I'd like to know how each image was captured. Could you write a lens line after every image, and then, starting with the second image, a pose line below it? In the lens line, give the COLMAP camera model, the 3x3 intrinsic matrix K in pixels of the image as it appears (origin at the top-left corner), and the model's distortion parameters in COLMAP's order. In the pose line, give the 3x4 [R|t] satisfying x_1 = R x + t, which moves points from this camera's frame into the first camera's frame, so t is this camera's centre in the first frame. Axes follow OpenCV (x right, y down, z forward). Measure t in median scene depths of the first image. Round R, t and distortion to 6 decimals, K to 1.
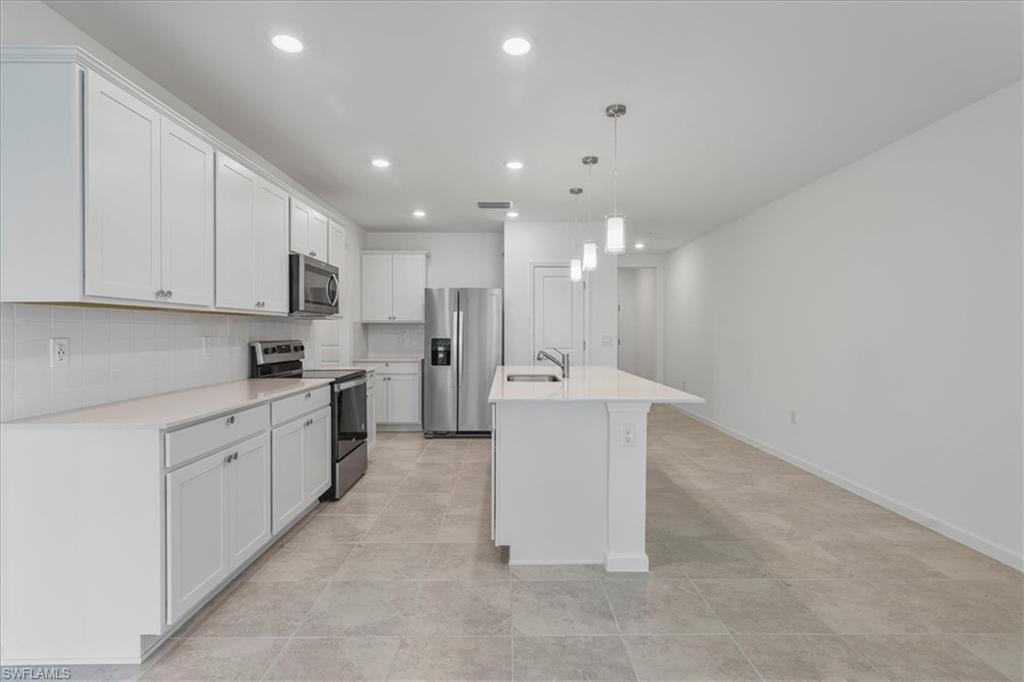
lens RADIAL K [[491.5, 0, 515.7], [0, 491.5, 334.3], [0, 0, 1]] dist [-0.002457, -0.001352]
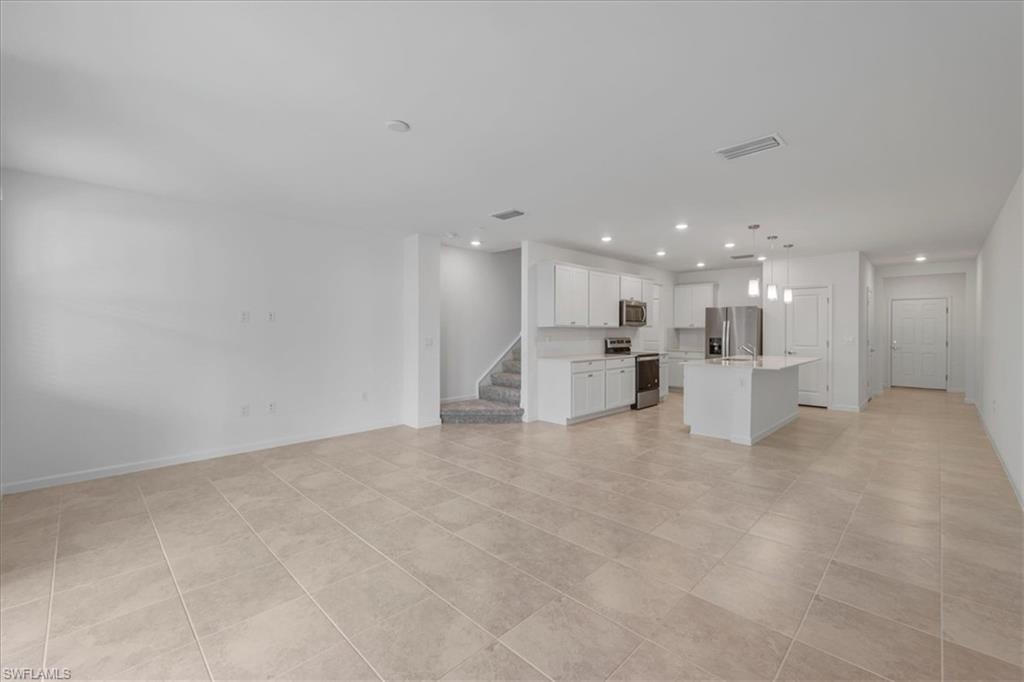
lens RADIAL K [[430.5, 0, 510.9], [0, 430.5, 331.0], [0, 0, 1]] dist [-0.000919, -0.000113]
pose [[0.698349, 0.000636, -0.715757, 0.635747], [-0.003769, 0.999989, -0.002789, -0.012842], [0.715747, 0.004645, 0.698344, -0.788640]]
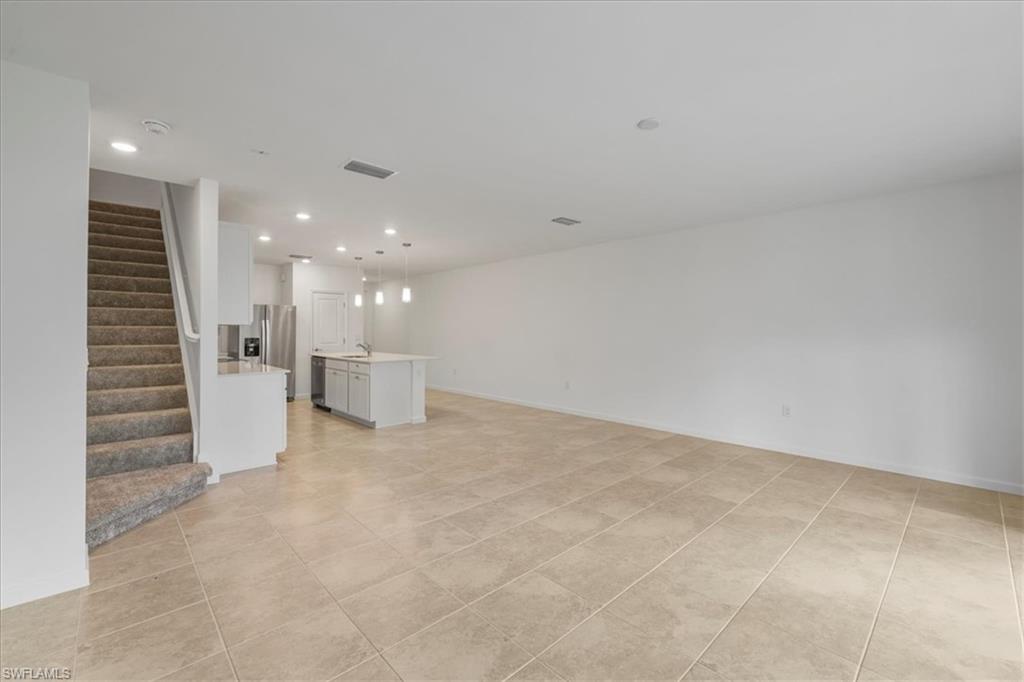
lens RADIAL K [[430.5, 0, 514.2], [0, 430.5, 331.8], [0, 0, 1]] dist [-0.000919, -0.000113]
pose [[0.738573, -0.004031, 0.674162, -0.704637], [0.003361, 0.999992, 0.002297, -0.016785], [-0.674165, 0.000569, 0.738580, -0.792224]]
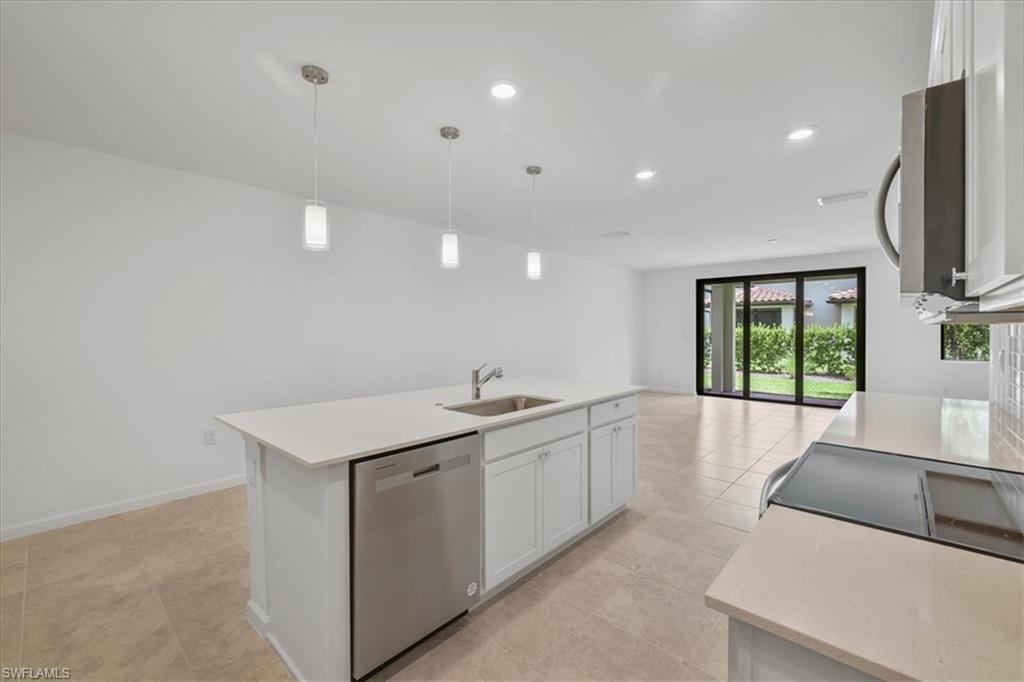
lens RADIAL K [[430.5, 0, 508.5], [0, 430.5, 333.7], [0, 0, 1]] dist [-0.000919, -0.000113]
pose [[-0.728141, -0.008828, 0.685370, -0.438704], [0.002892, 0.999869, 0.015952, -0.031961], [-0.685421, 0.013598, -0.728020, 1.540992]]
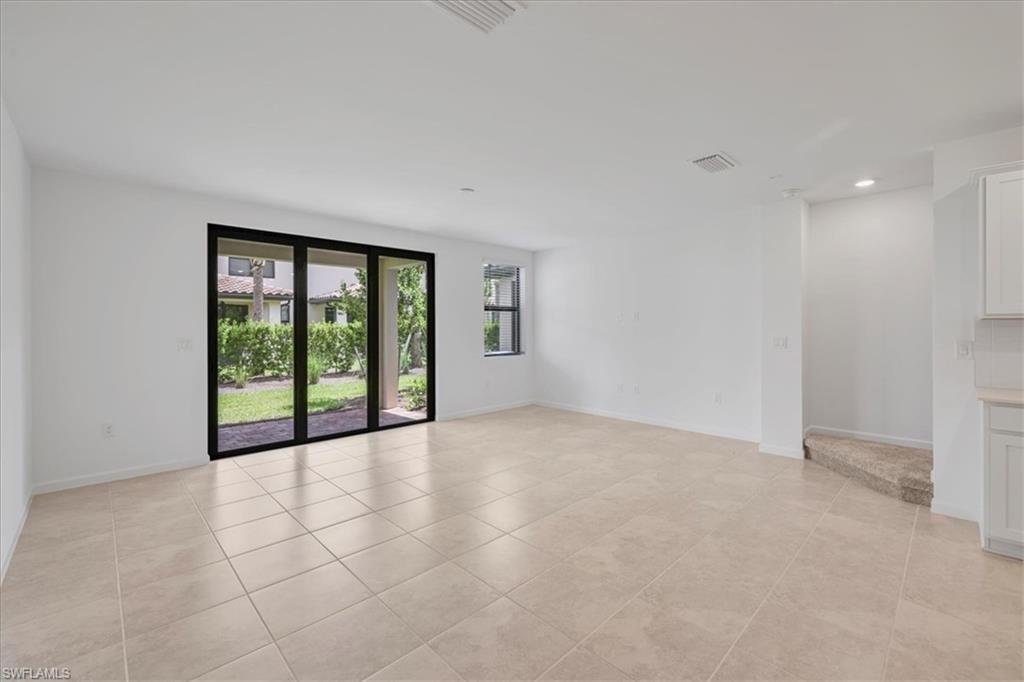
lens RADIAL K [[430.5, 0, 518.4], [0, 430.5, 327.4], [0, 0, 1]] dist [-0.000919, -0.000113]
pose [[-0.720743, -0.001868, -0.693200, 0.637913], [-0.004383, 0.999989, 0.001862, -0.016254], [0.693188, 0.004380, -0.720743, 0.491460]]
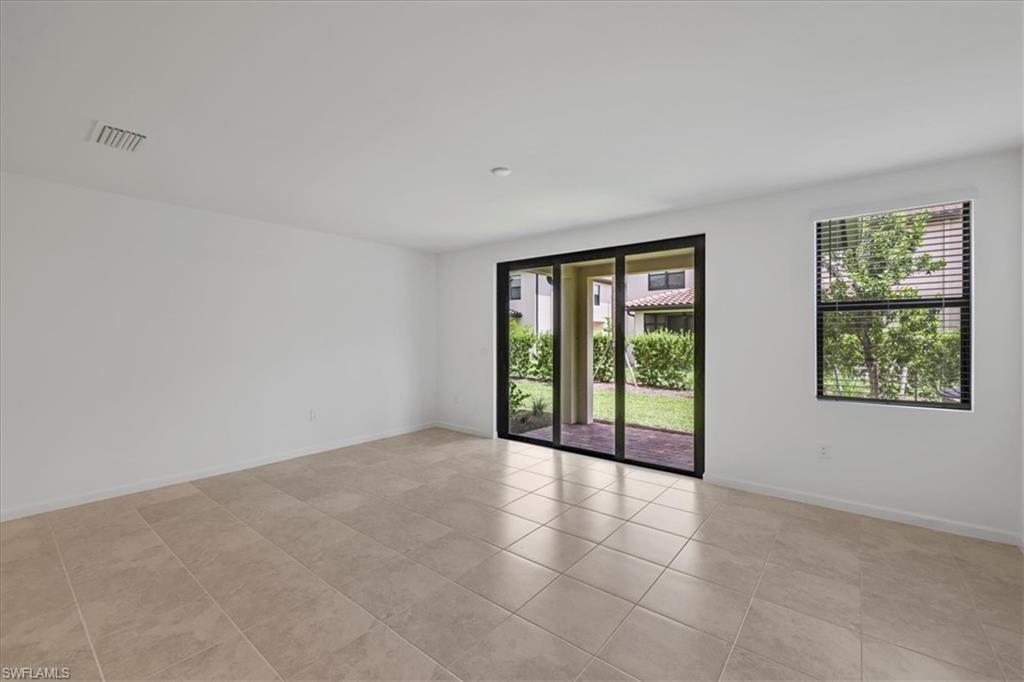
lens RADIAL K [[430.5, 0, 512.5], [0, 430.5, 334.2], [0, 0, 1]] dist [-0.000919, -0.000113]
pose [[-0.767137, -0.002527, 0.641479, -0.621663], [0.001647, 0.999981, 0.005909, -0.039685], [-0.641482, 0.005589, -0.767118, 0.256007]]
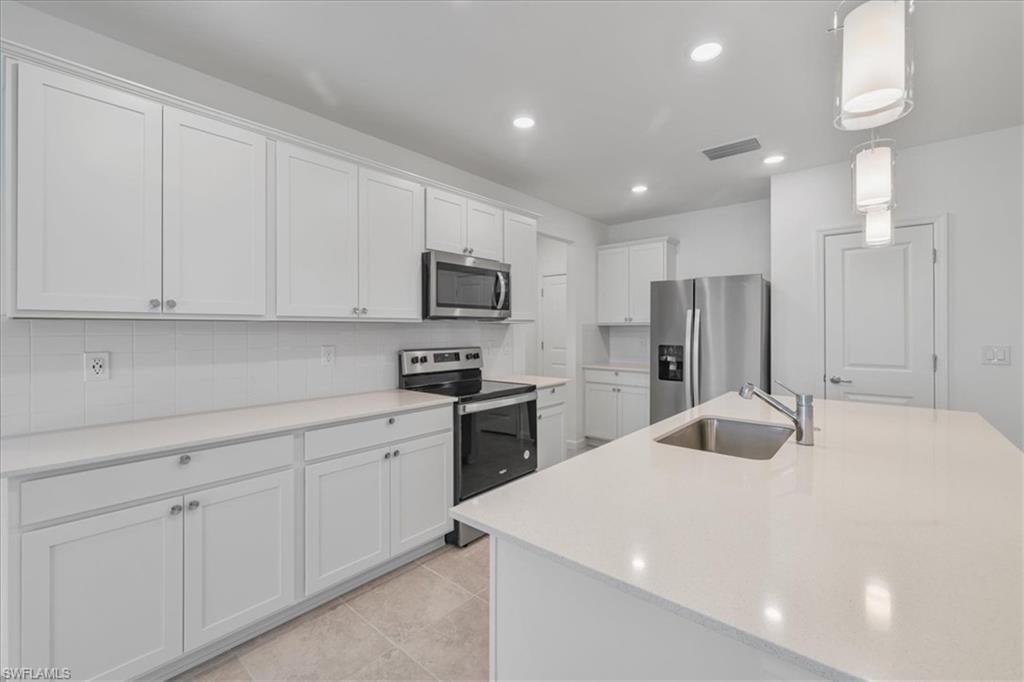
lens RADIAL K [[430.5, 0, 512.1], [0, 430.5, 328.7], [0, 0, 1]] dist [-0.000919, -0.000113]
pose [[0.748012, -0.002408, -0.663681, 0.173674], [-0.001763, 0.999983, -0.005615, -0.021395], [0.663683, 0.005370, 0.747995, 0.522219]]
